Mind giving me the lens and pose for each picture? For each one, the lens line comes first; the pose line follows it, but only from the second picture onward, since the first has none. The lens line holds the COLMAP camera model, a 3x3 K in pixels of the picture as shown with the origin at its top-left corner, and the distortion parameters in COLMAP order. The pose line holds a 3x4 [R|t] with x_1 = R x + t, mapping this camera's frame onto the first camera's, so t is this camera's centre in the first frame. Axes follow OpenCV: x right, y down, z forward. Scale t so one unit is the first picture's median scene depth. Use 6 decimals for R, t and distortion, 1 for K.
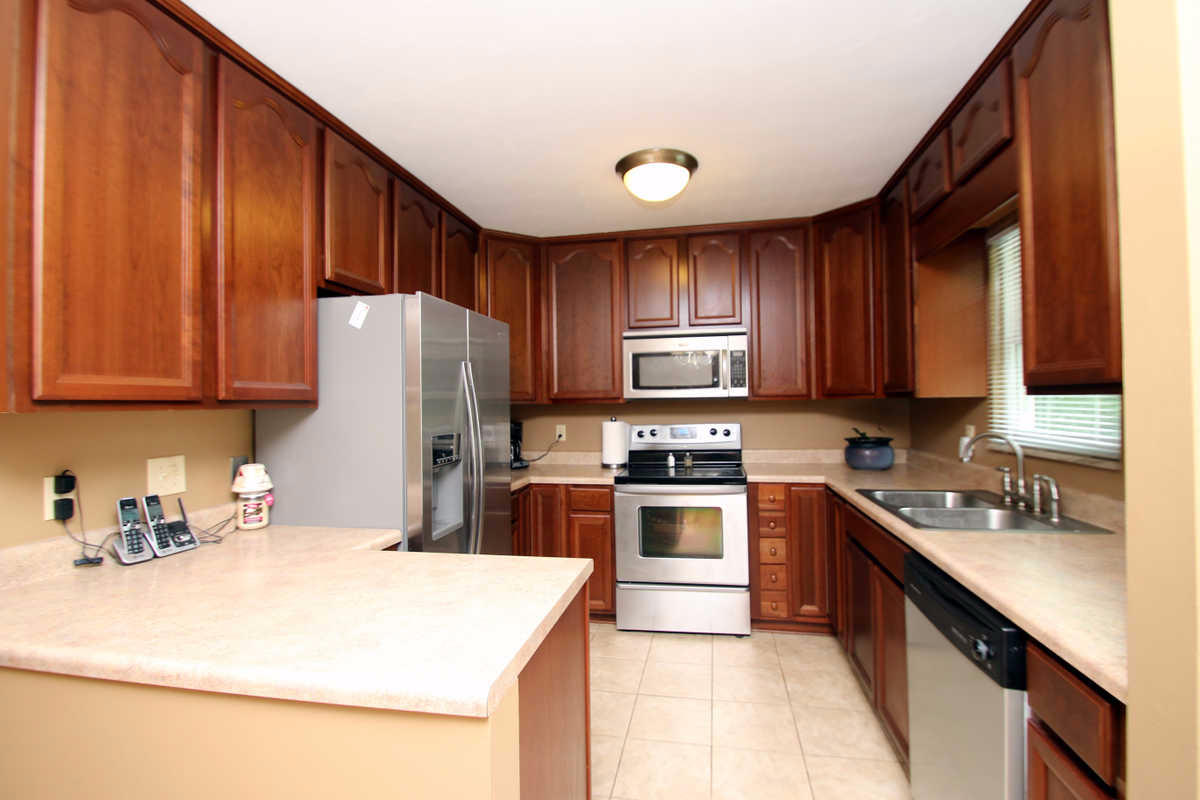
lens RADIAL K [[561.9, 0, 600.0], [0, 561.9, 400.0], [0, 0, 1]] dist [-0.007171, -0.000331]
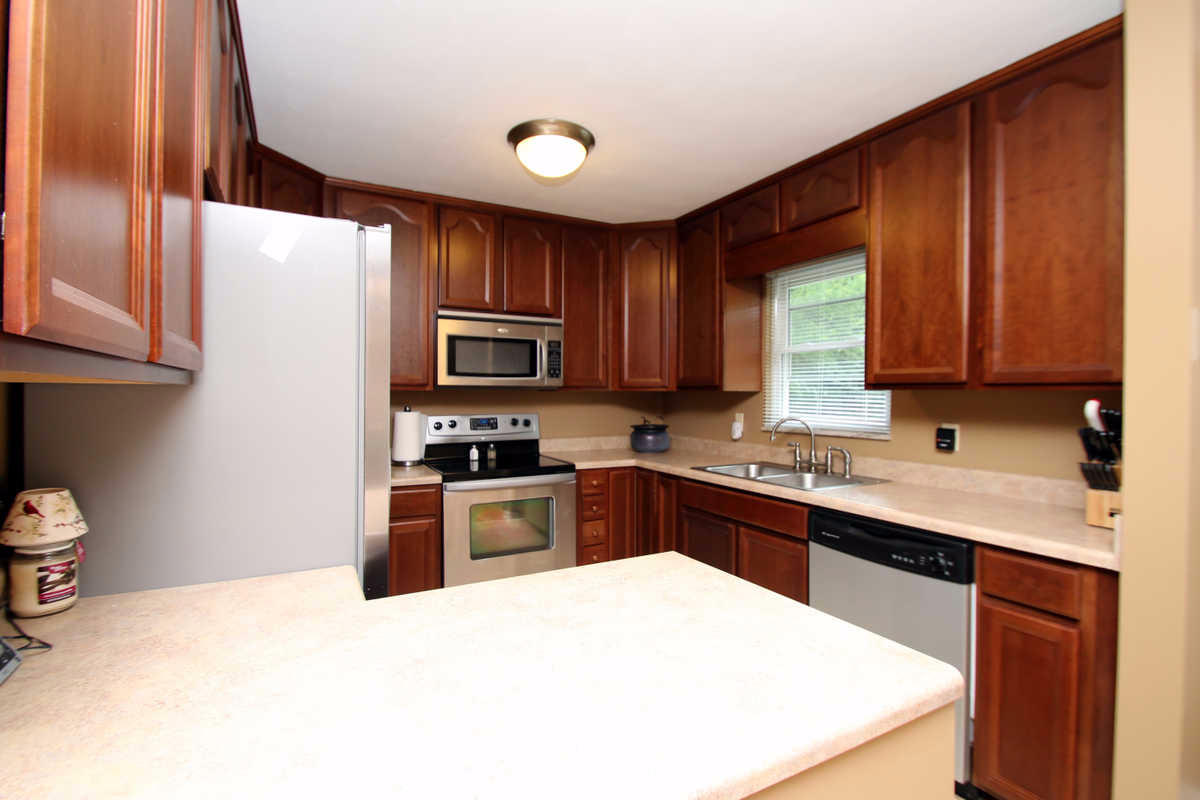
lens RADIAL K [[561.9, 0, 600.0], [0, 561.9, 400.0], [0, 0, 1]] dist [-0.007171, -0.000331]
pose [[0.764206, 0.012773, 0.644846, -0.352145], [-0.019221, 0.999811, 0.002976, 0.013538], [-0.644686, -0.014669, 0.764307, 0.173597]]
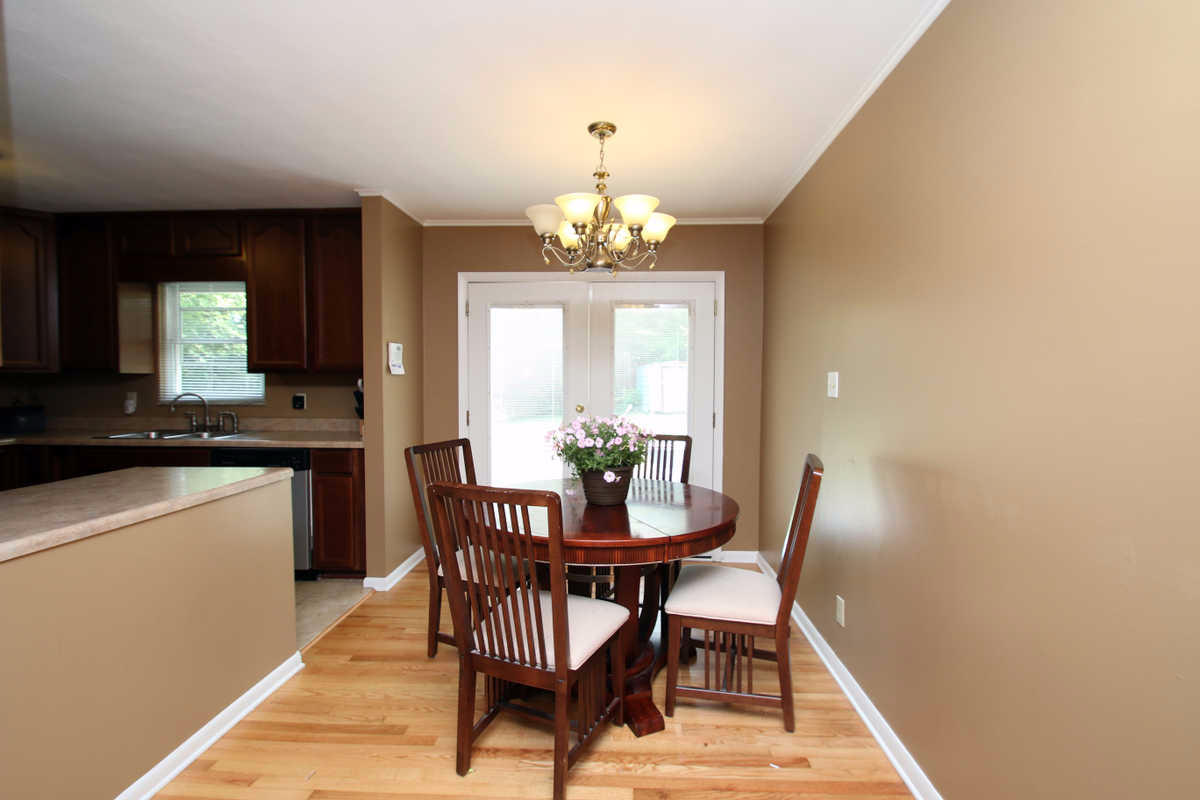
lens RADIAL K [[561.9, 0, 600.0], [0, 561.9, 400.0], [0, 0, 1]] dist [-0.007171, -0.000331]
pose [[-0.149671, -0.017019, 0.988589, -0.856661], [-0.003354, 0.999855, 0.016706, 0.030230], [-0.988730, -0.000815, -0.149706, -0.030448]]
